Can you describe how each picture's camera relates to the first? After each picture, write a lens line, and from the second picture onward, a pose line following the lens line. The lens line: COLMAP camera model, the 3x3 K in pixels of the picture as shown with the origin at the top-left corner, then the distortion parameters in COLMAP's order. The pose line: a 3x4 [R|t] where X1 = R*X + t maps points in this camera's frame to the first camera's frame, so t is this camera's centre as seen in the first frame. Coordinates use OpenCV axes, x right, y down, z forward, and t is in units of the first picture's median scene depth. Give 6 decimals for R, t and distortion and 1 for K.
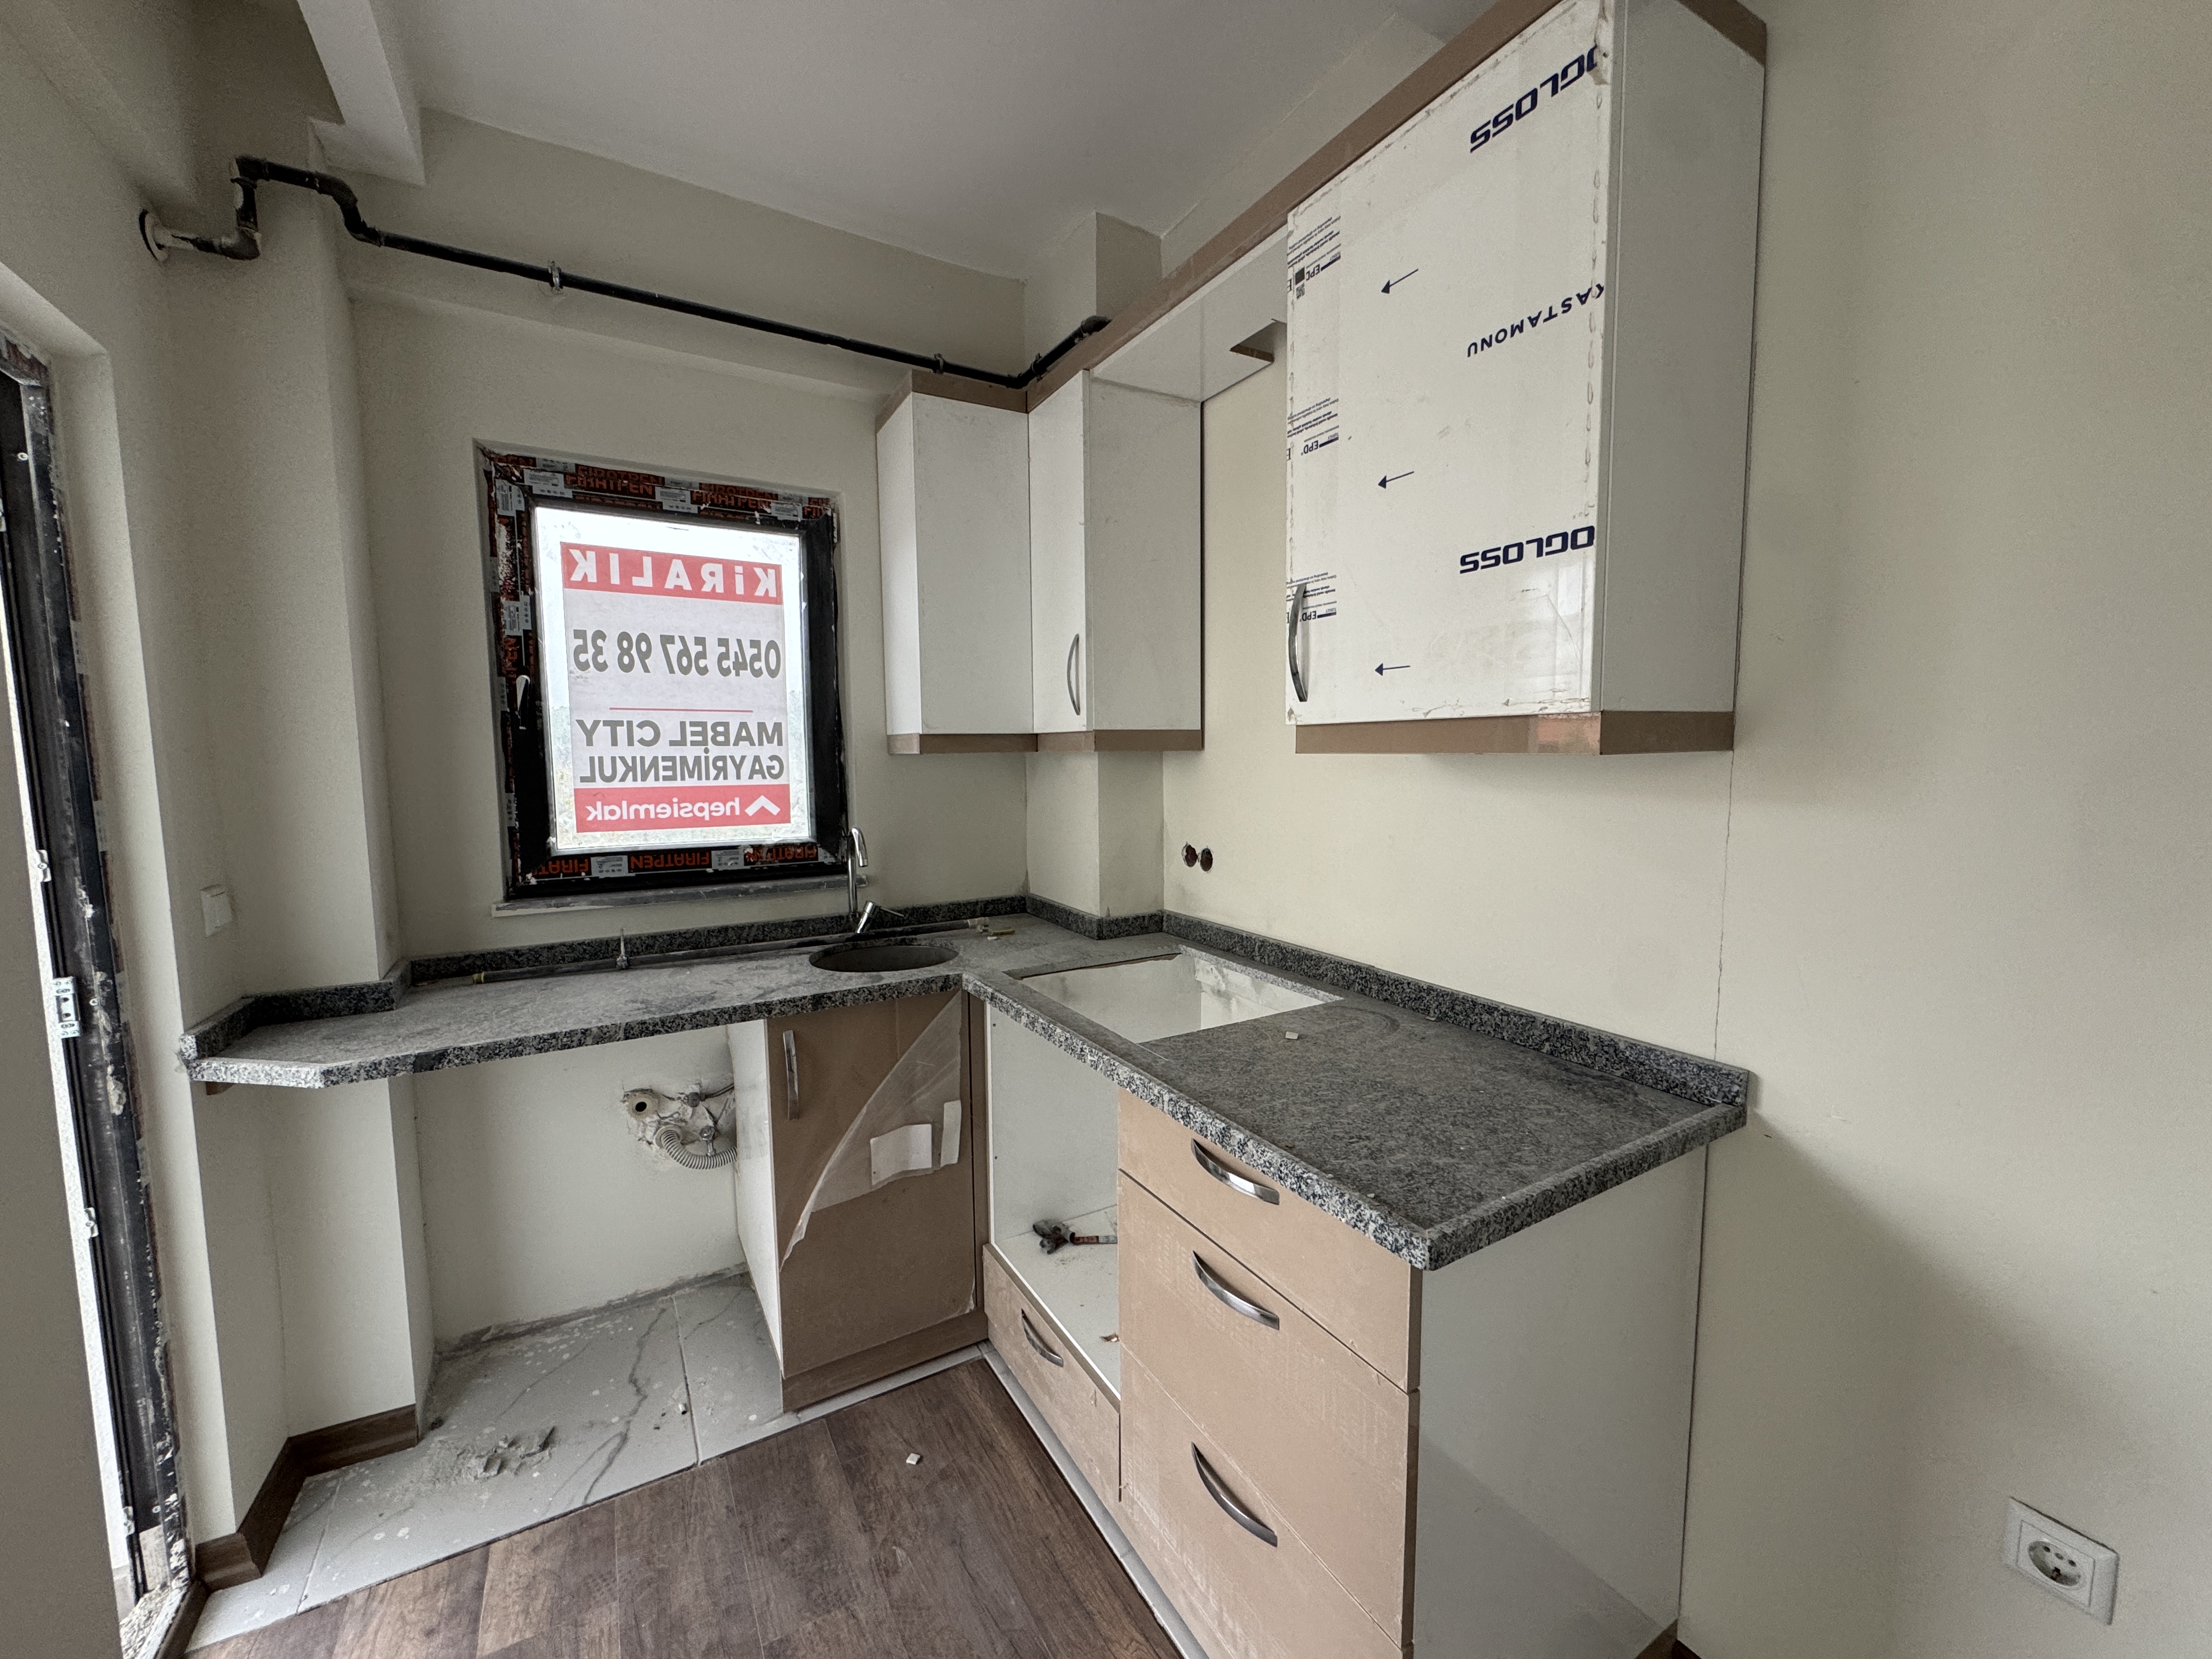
lens RADIAL K [[880.3, 0, 1107.8], [0, 880.3, 826.8], [0, 0, 1]] dist [-0.003636, 0.000477]
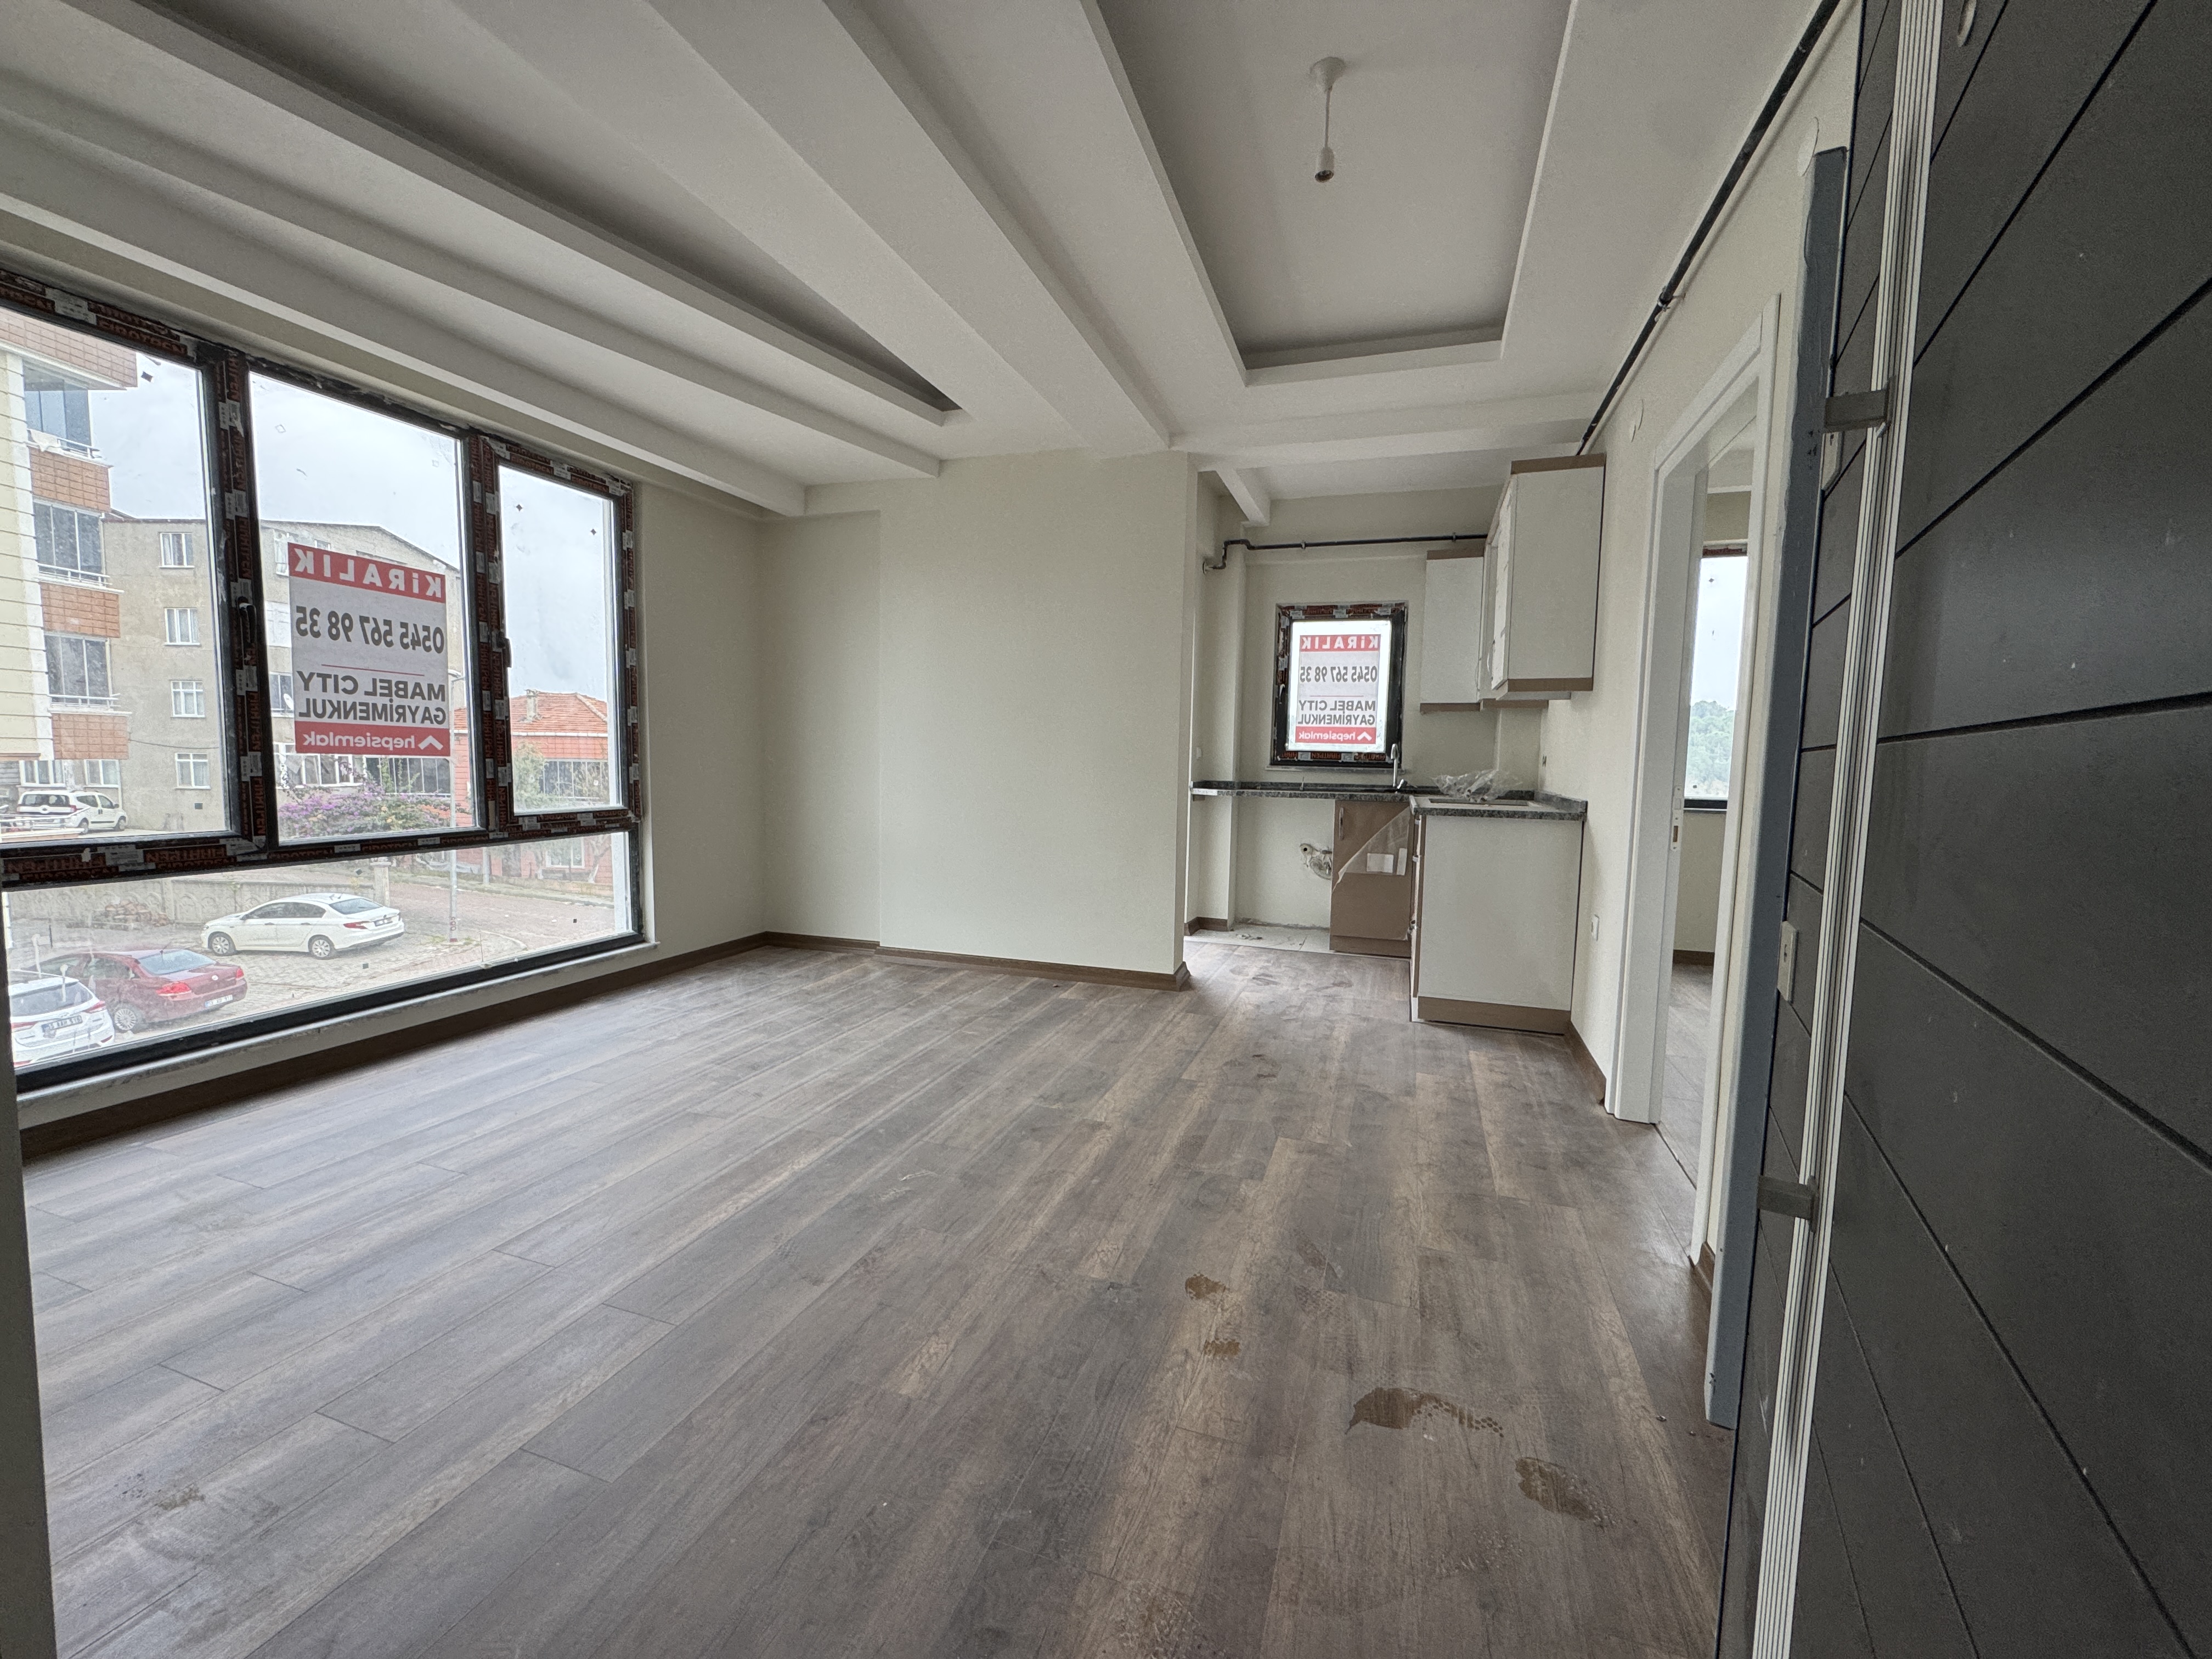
lens RADIAL K [[880.3, 0, 1100.3], [0, 880.3, 827.8], [0, 0, 1]] dist [-0.003636, 0.000477]
pose [[0.645429, 0.083898, -0.759198, 1.068618], [-0.093517, 0.995151, 0.030470, 0.238319], [0.758074, 0.051332, 0.650146, -1.176839]]
